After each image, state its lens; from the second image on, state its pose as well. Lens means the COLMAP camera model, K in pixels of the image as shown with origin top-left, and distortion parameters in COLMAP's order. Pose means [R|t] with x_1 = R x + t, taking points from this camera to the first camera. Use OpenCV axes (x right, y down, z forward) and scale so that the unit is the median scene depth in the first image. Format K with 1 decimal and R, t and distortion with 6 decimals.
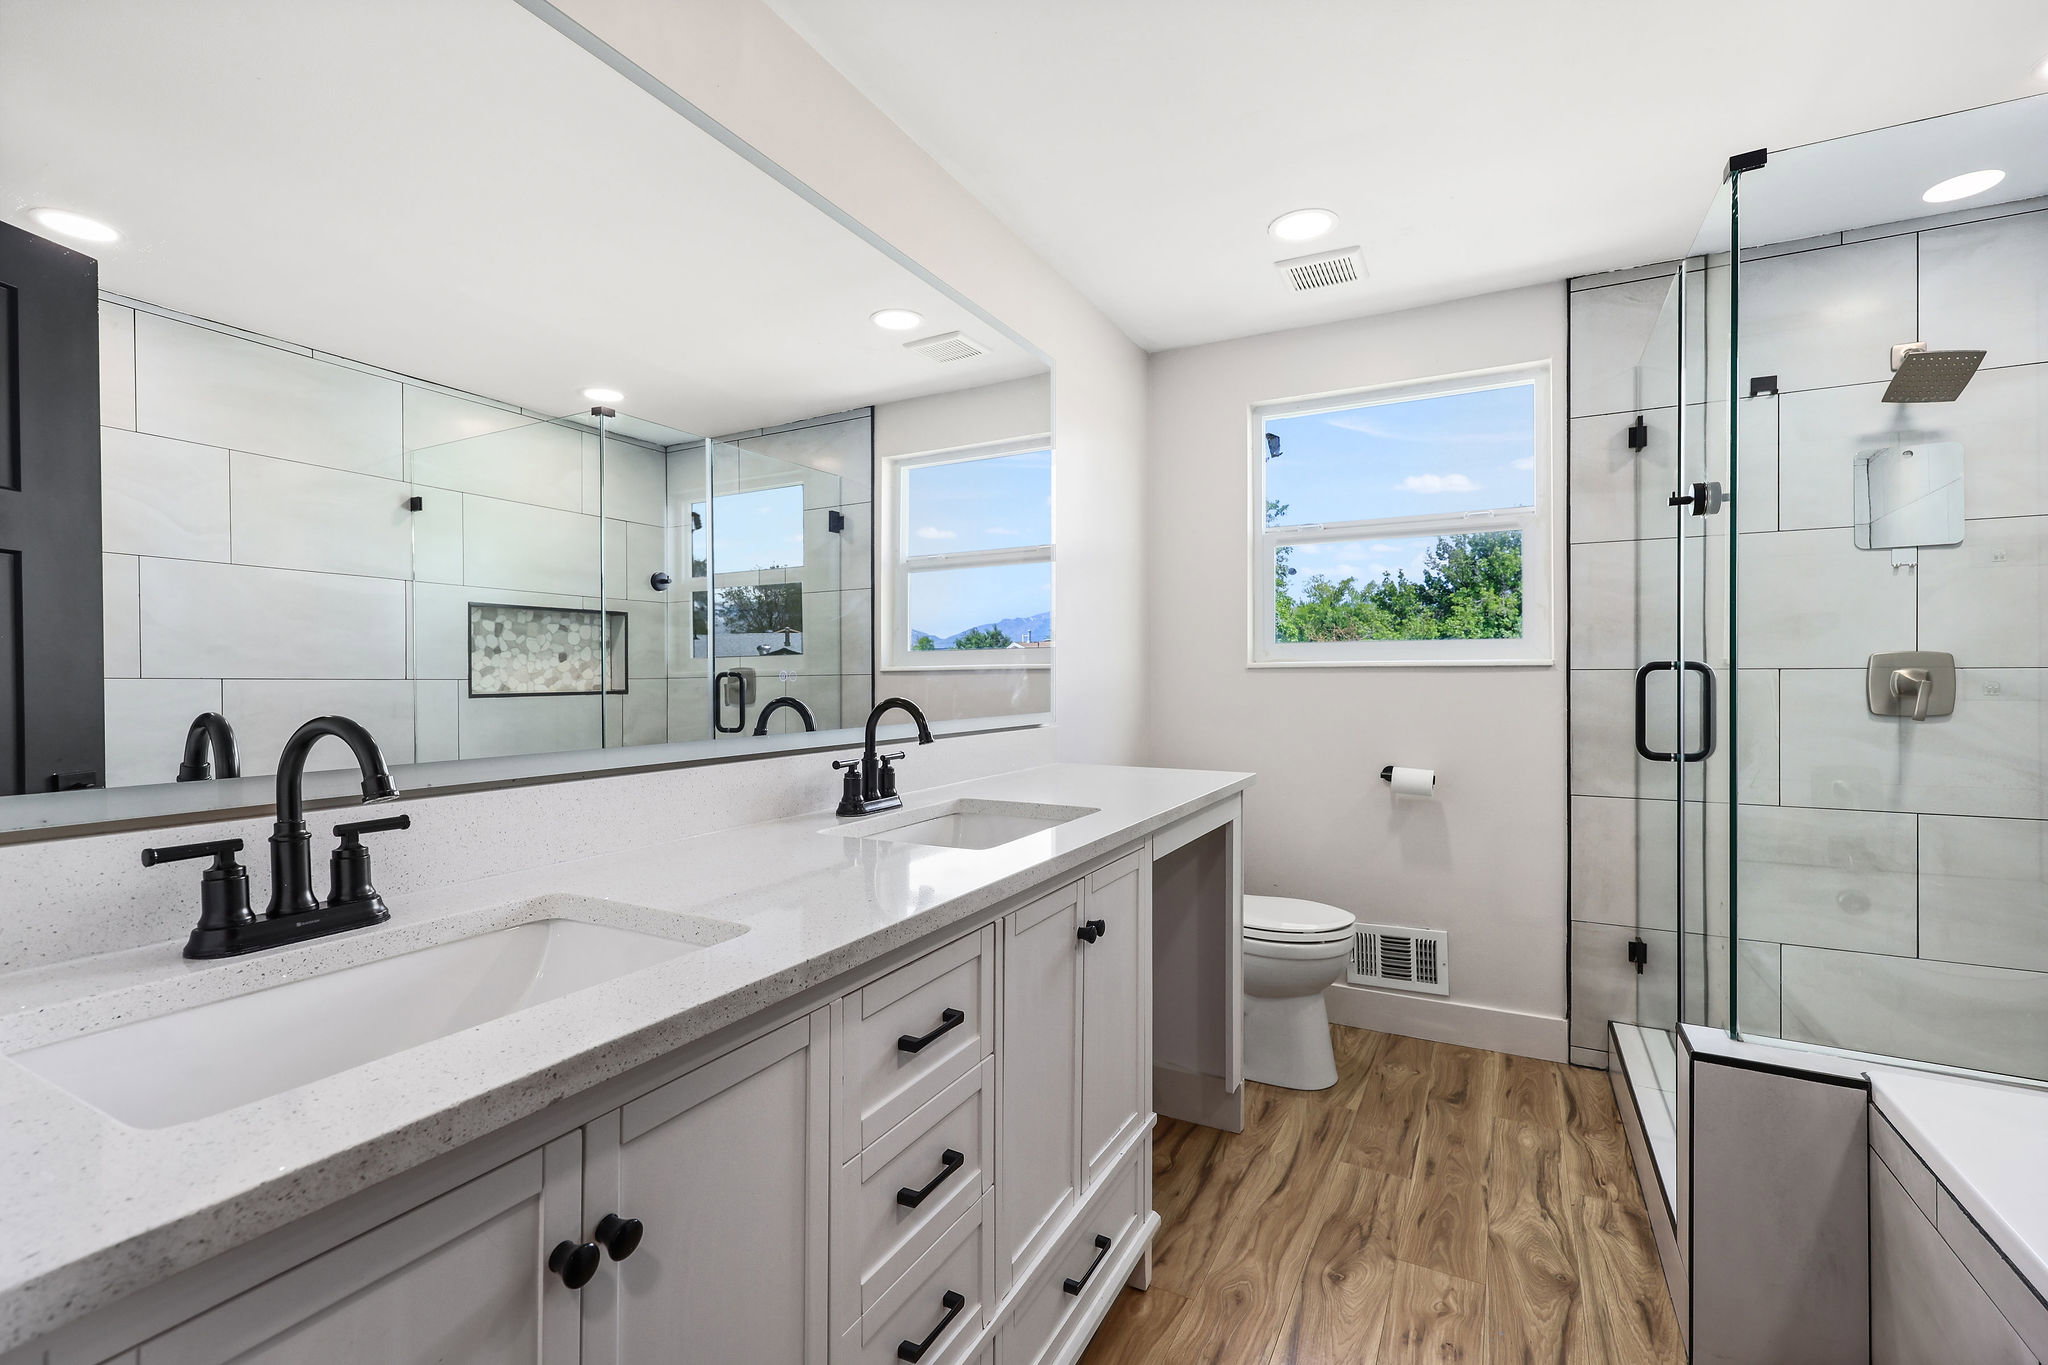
lens RADIAL K [[929.3, 0, 1014.8], [0, 929.3, 685.1], [0, 0, 1]] dist [0.001884, 0.000551]
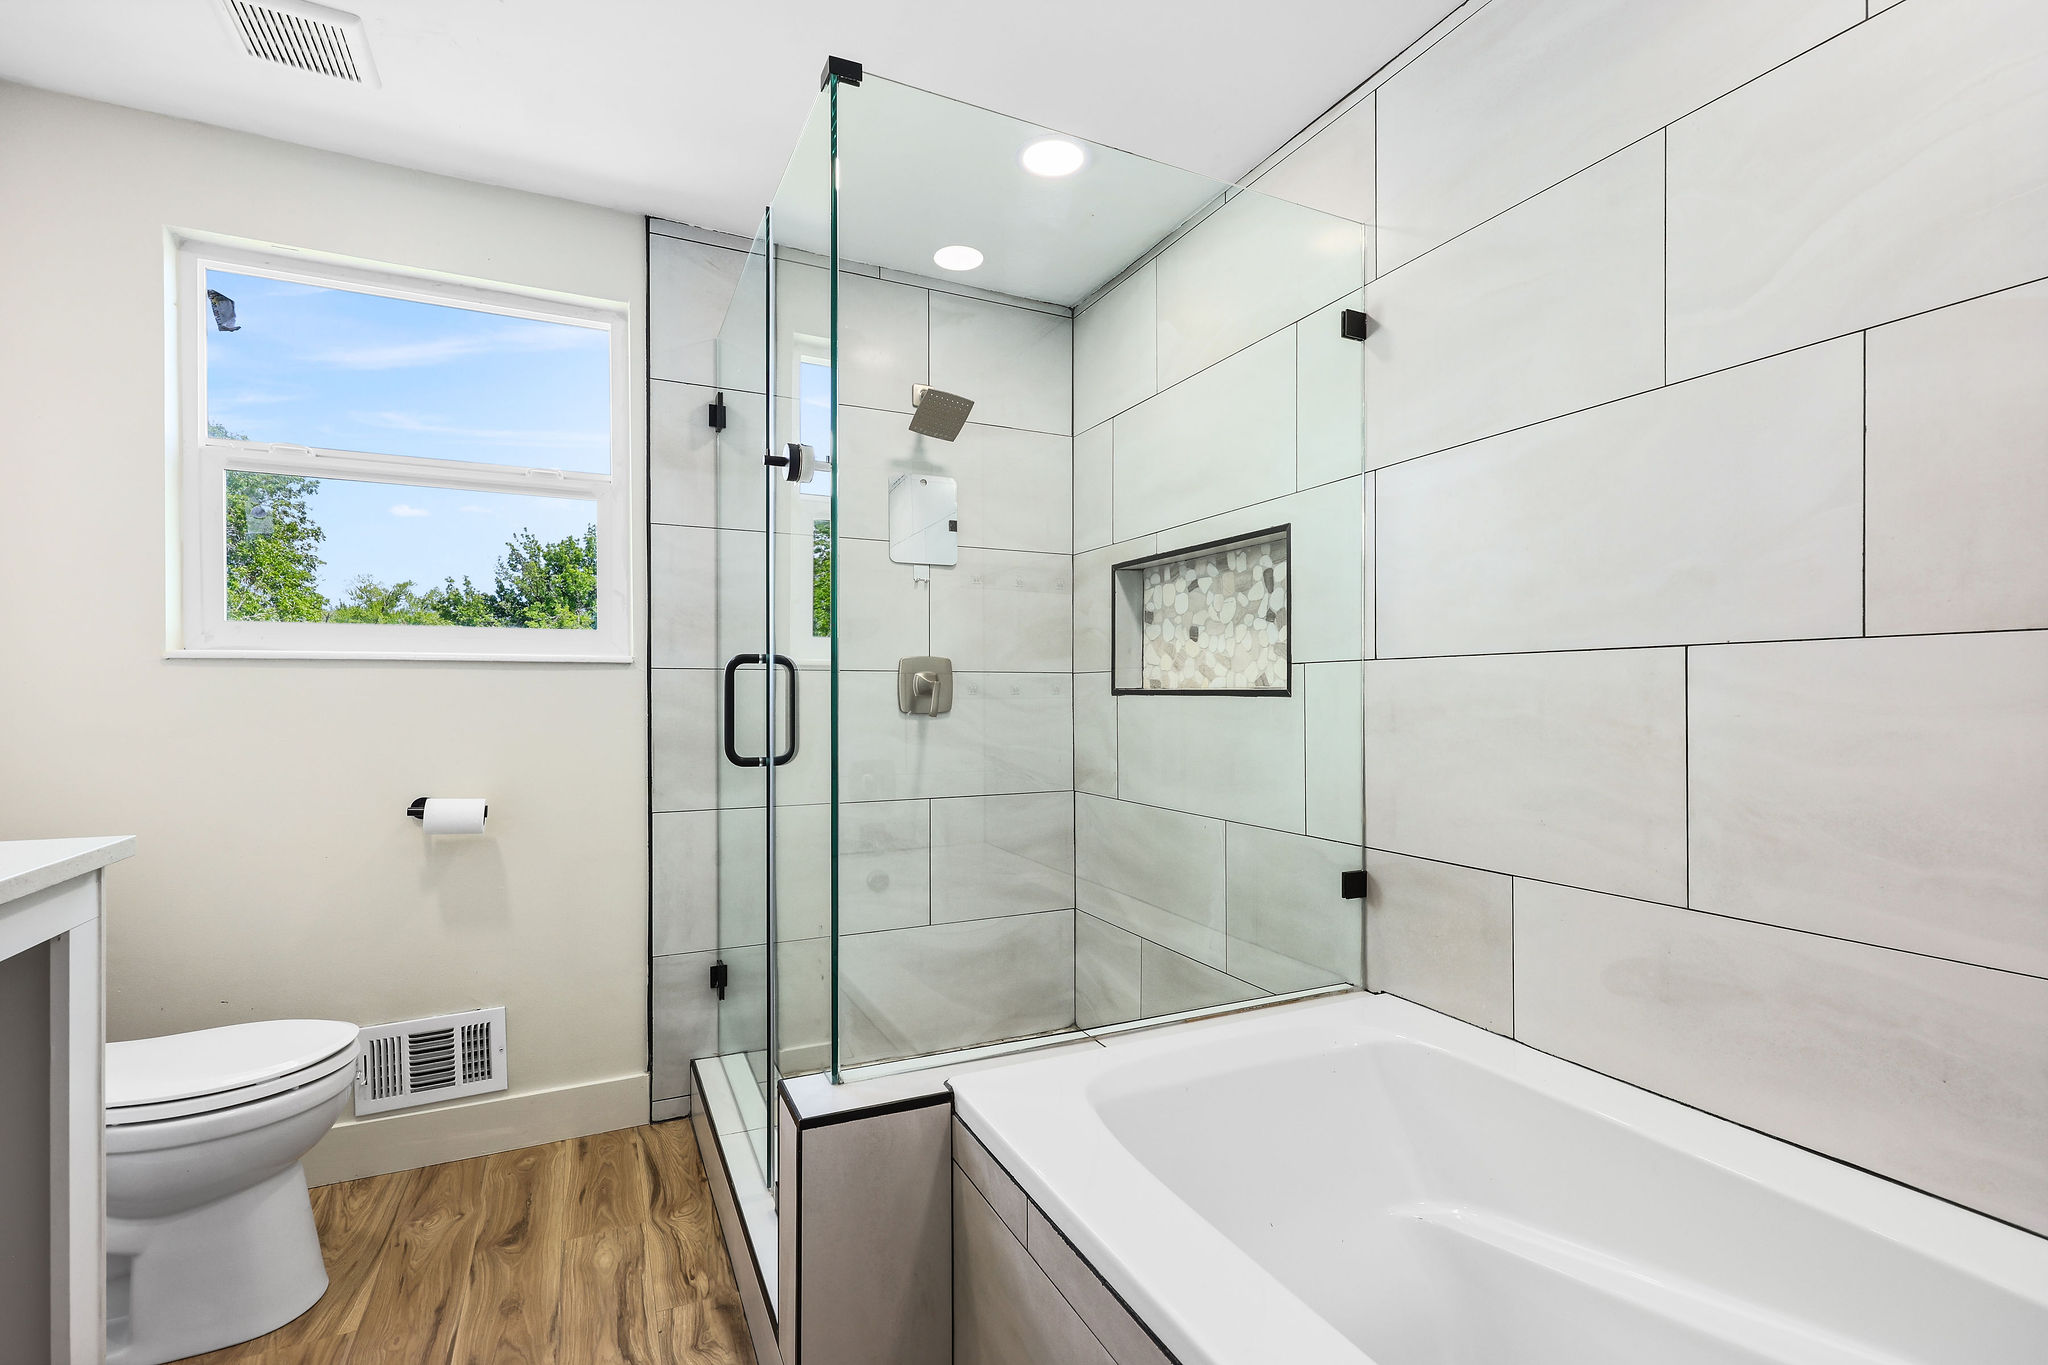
lens RADIAL K [[929.3, 0, 1014.8], [0, 929.3, 685.1], [0, 0, 1]] dist [0.001884, 0.000551]
pose [[0.603834, 0.006230, 0.797086, 0.115462], [0.009468, 0.999843, -0.014987, 0.015919], [-0.797054, 0.016597, 0.603680, 0.214419]]
